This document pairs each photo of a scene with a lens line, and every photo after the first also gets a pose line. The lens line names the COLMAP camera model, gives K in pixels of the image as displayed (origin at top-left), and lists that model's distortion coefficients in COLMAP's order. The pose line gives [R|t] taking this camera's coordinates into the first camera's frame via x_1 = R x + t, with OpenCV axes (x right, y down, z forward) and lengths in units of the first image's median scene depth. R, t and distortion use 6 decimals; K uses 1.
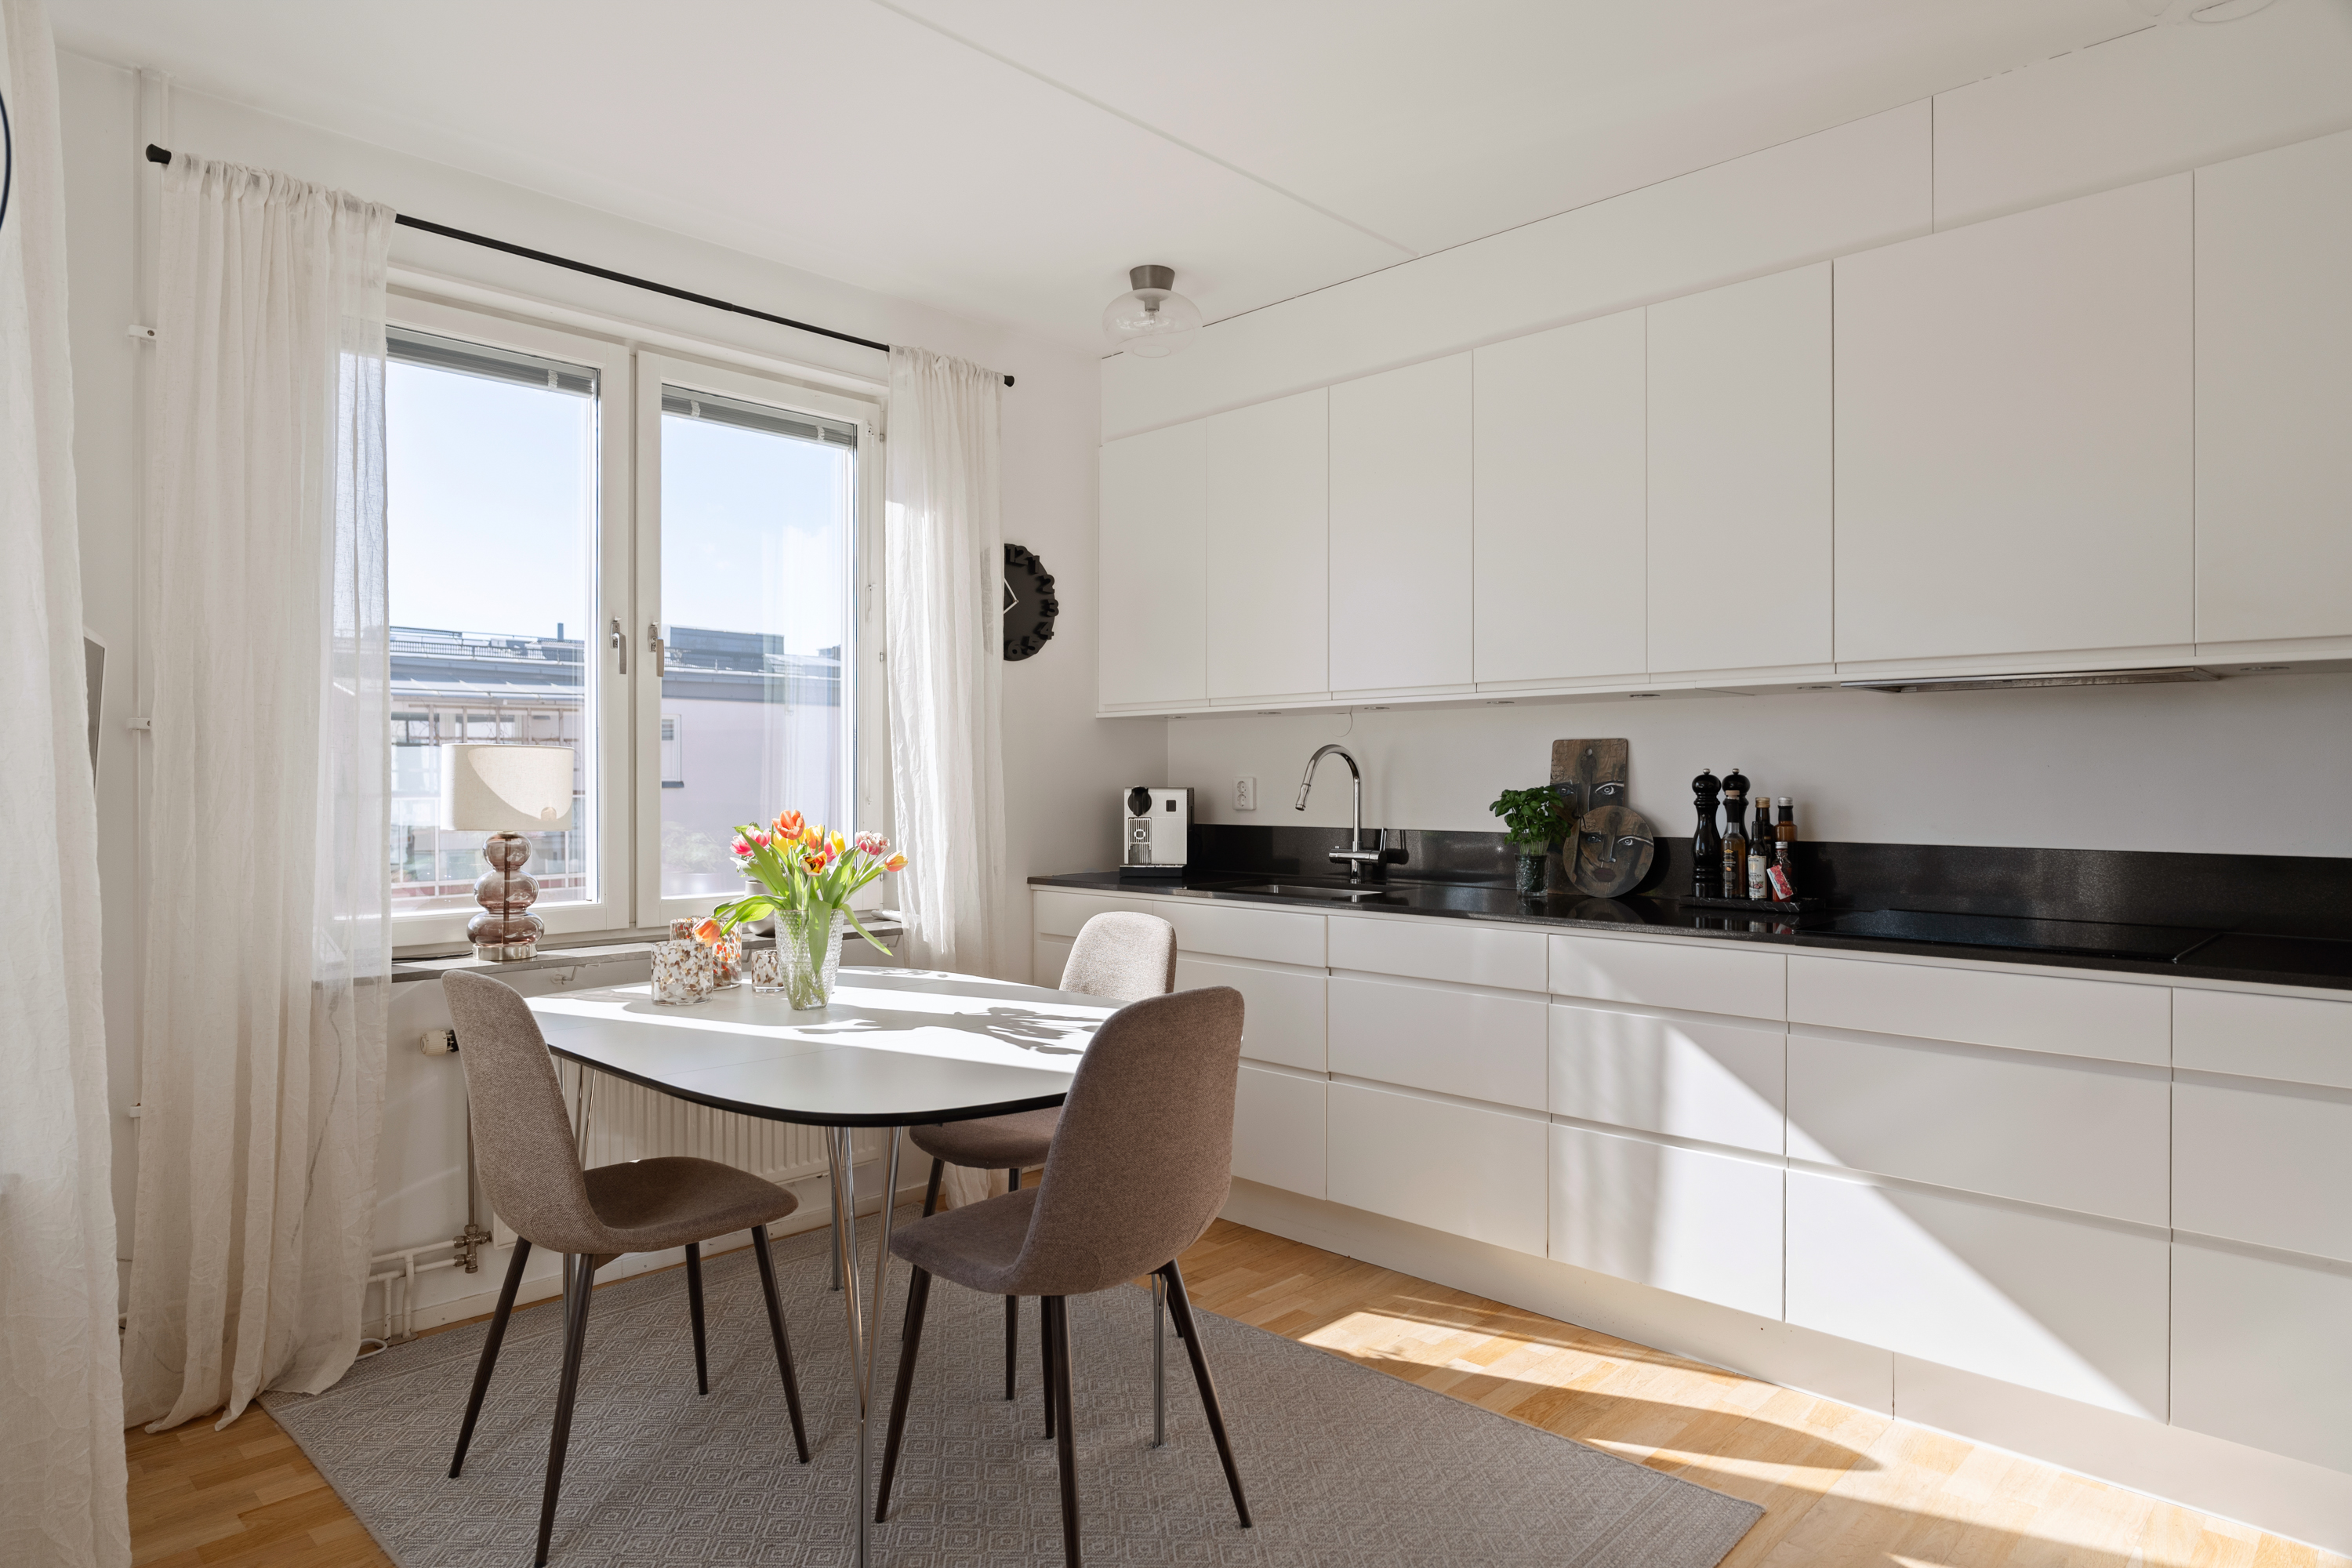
lens RADIAL K [[1391.5, 0, 1176.0], [0, 1391.5, 784.0], [0, 0, 1]] dist [0.001095, 0.000742]
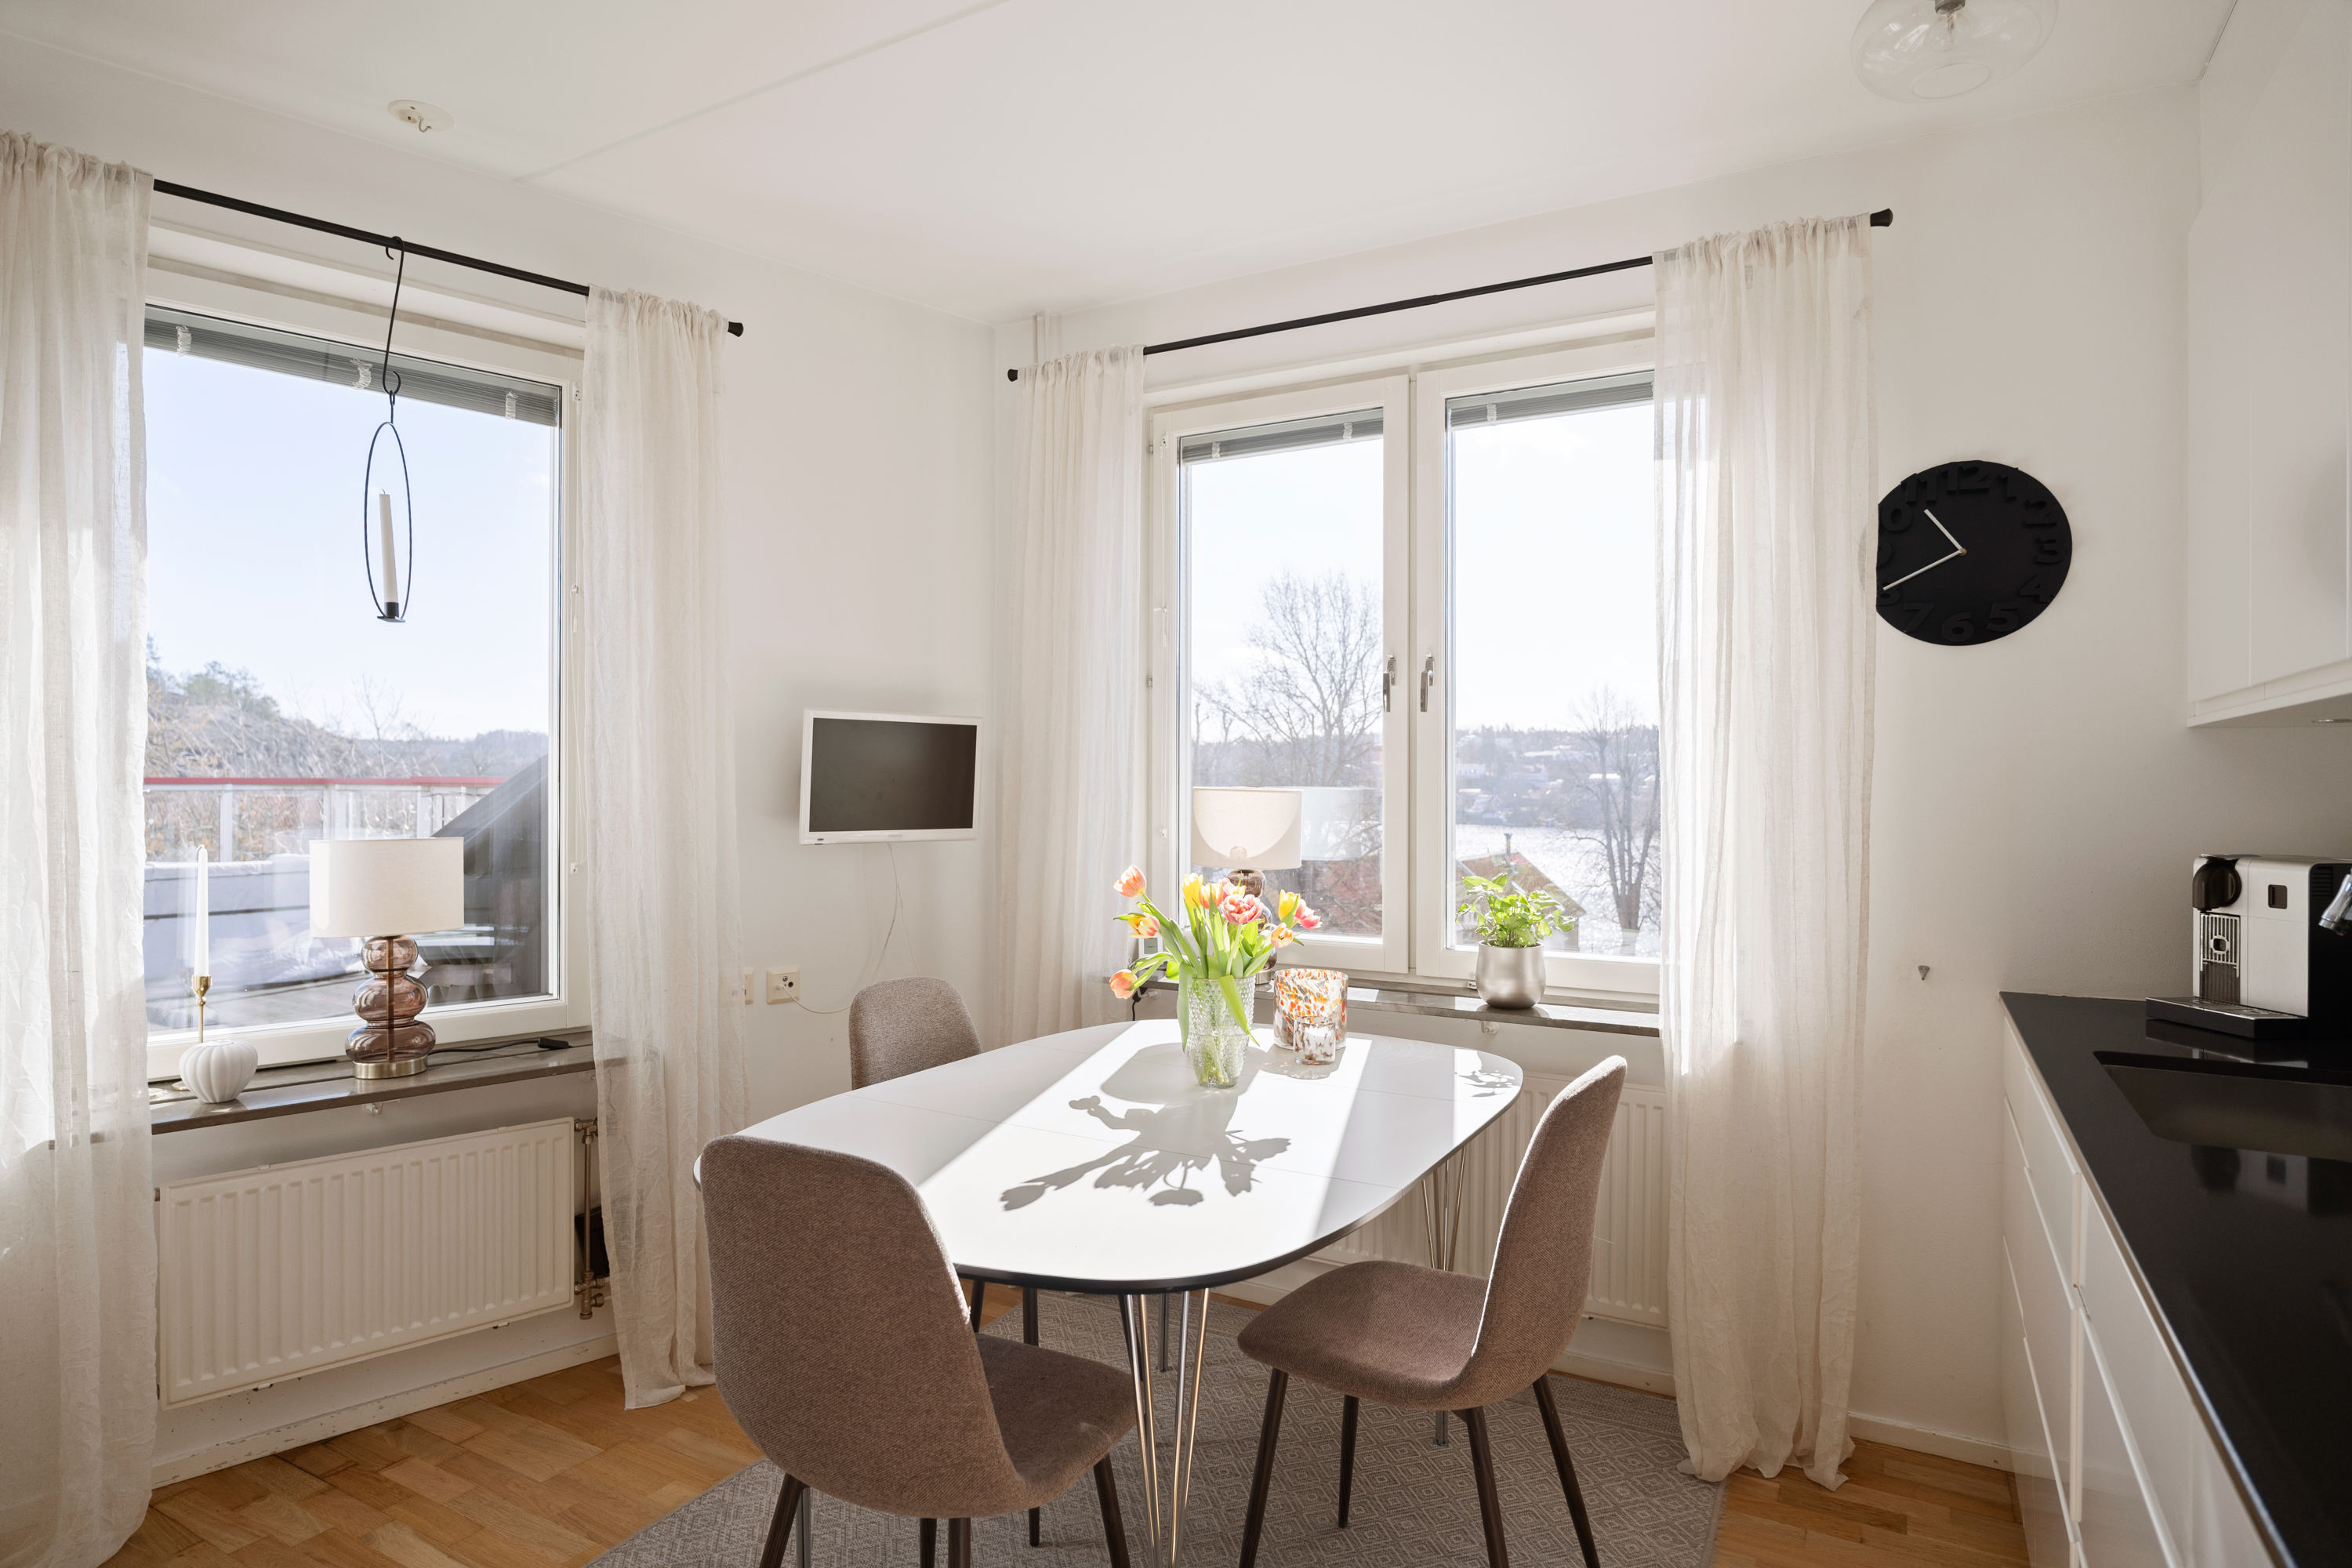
lens RADIAL K [[1278.4, 0, 1176.0], [0, 1278.4, 784.0], [0, 0, 1]] dist [-0.001295, -0.000626]
pose [[0.265332, 0.007953, -0.964124, 0.416661], [-0.005624, 0.999962, 0.006701, -0.032389], [0.964141, 0.003644, 0.265366, 0.594513]]
